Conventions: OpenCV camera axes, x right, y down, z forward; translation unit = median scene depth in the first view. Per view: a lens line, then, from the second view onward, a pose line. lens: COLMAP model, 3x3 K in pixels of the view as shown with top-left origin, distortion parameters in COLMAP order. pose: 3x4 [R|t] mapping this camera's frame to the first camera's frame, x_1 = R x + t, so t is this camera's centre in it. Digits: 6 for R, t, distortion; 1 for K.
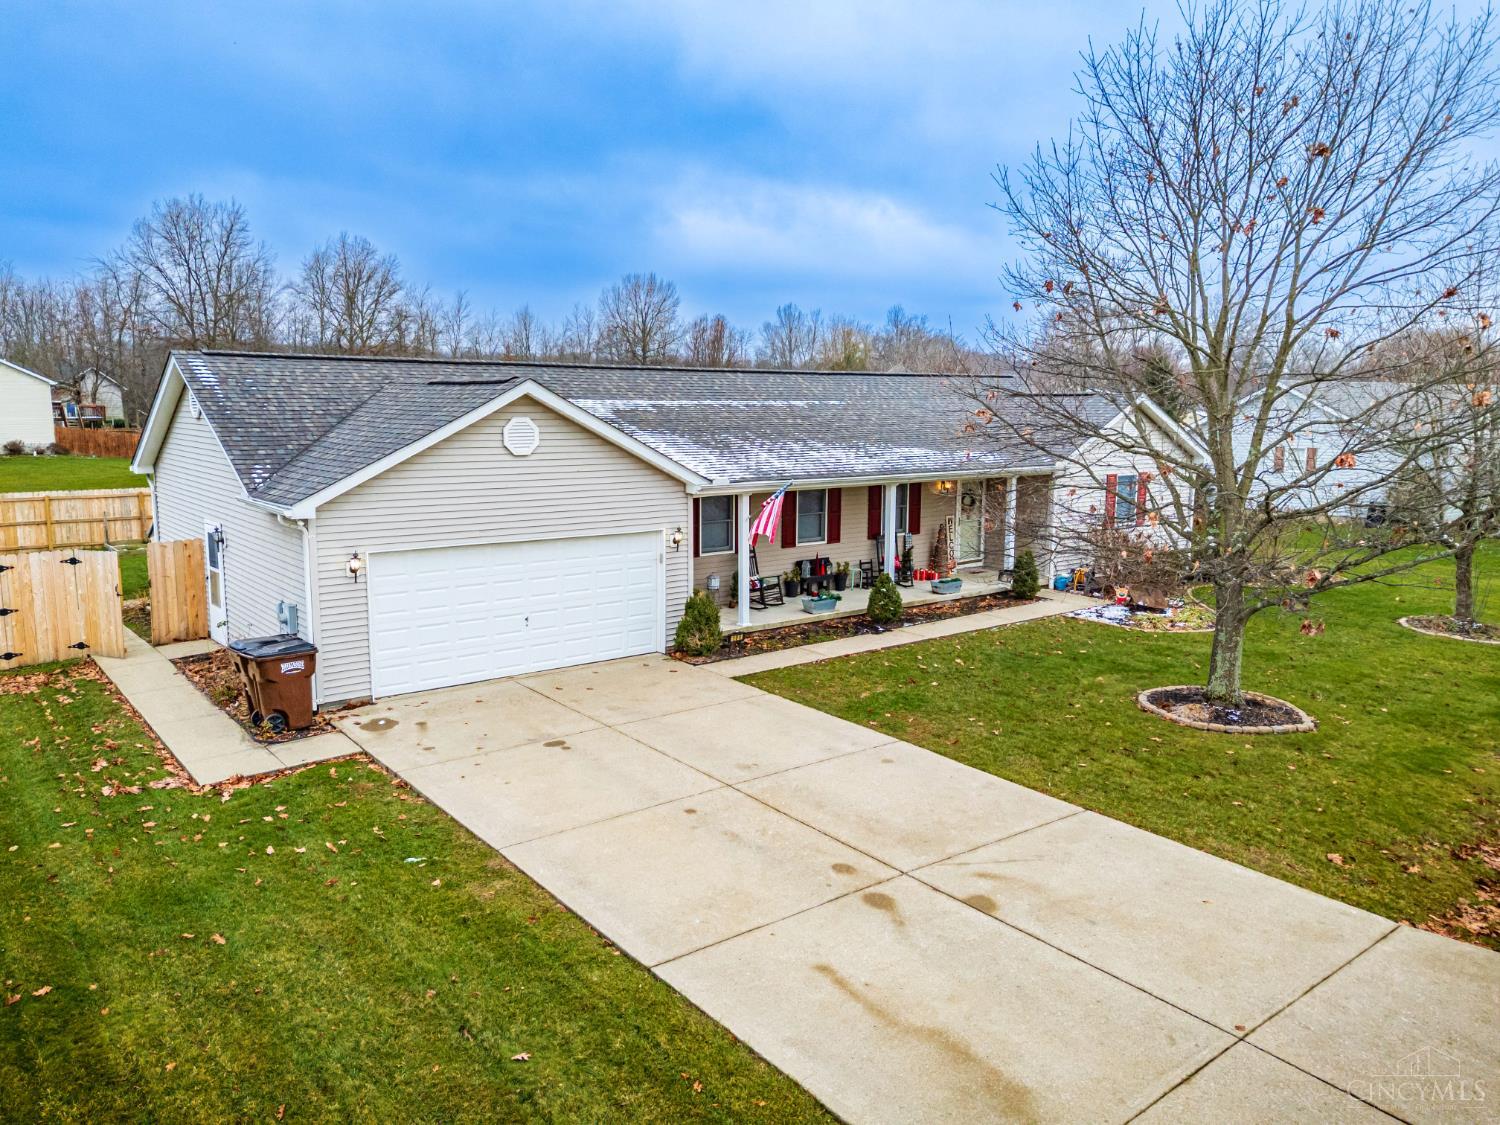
lens RADIAL K [[1100.7, 0, 749.1], [0, 1100.7, 547.2], [0, 0, 1]] dist [0.091194, -0.090491]
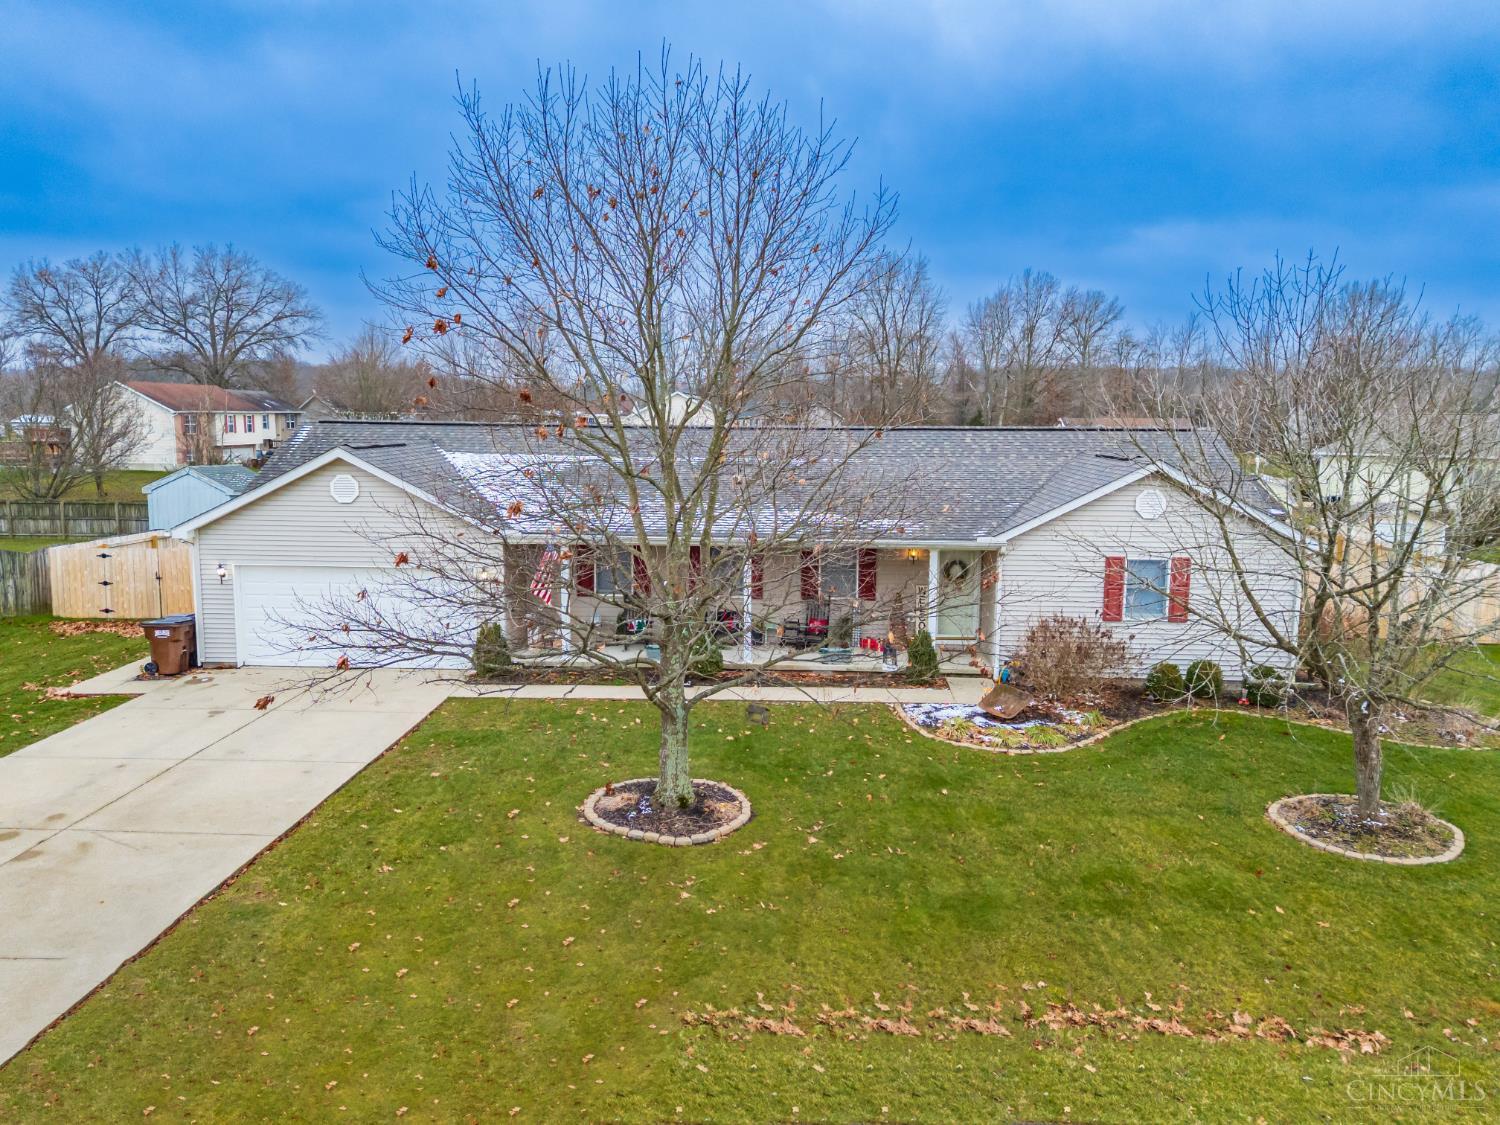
lens RADIAL K [[1100.7, 0, 749.1], [0, 1100.7, 547.2], [0, 0, 1]] dist [0.091194, -0.090491]
pose [[0.753165, 0.081335, -0.652784, 1.141509], [-0.091933, 0.995603, 0.017979, -0.108140], [0.651375, 0.046472, 0.757331, 0.330964]]
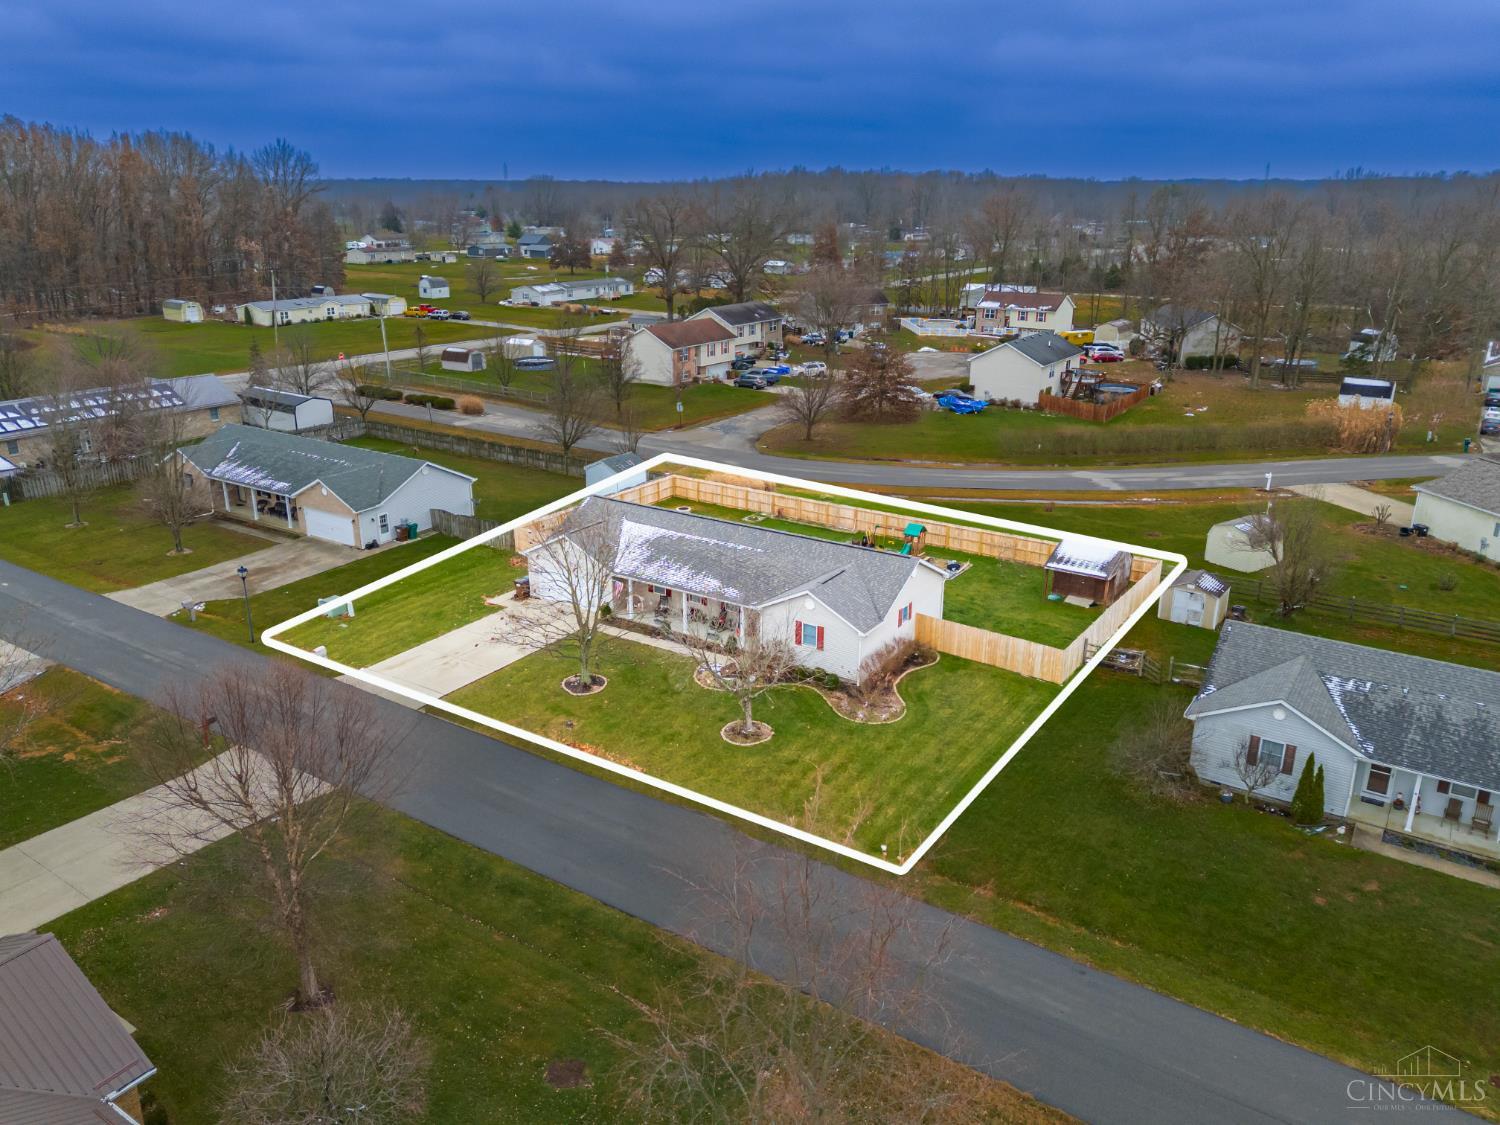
lens RADIAL K [[1095.4, 0, 750.0], [0, 1095.4, 562.5], [0, 0, 1]] dist [0.072680, -0.057095]
pose [[0.318217, 0.304669, -0.897727, 3.694283], [-0.129932, 0.952032, 0.277042, -1.278840], [0.939072, 0.028484, 0.342539, 0.330104]]
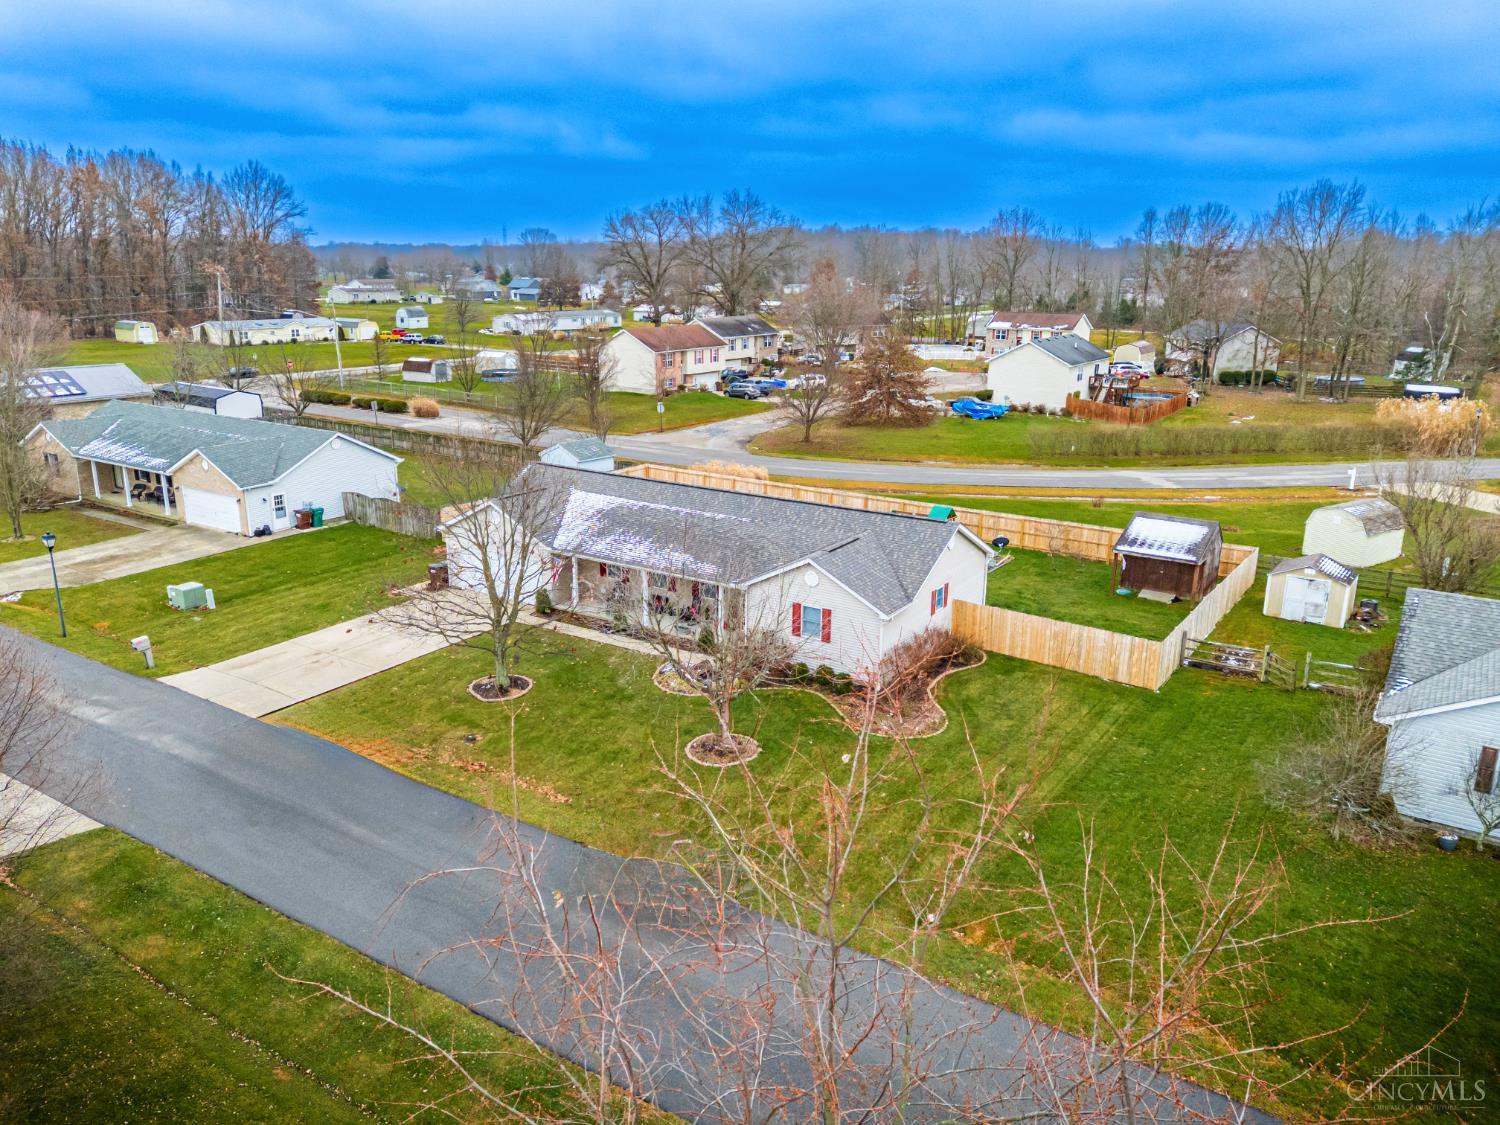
lens RADIAL K [[1095.4, 0, 750.0], [0, 1095.4, 562.5], [0, 0, 1]] dist [0.072680, -0.057095]
pose [[0.320500, 0.253025, -0.912830, 2.921572], [-0.134475, 0.966058, 0.220564, -0.779296], [0.937655, 0.052062, 0.343647, 0.701362]]
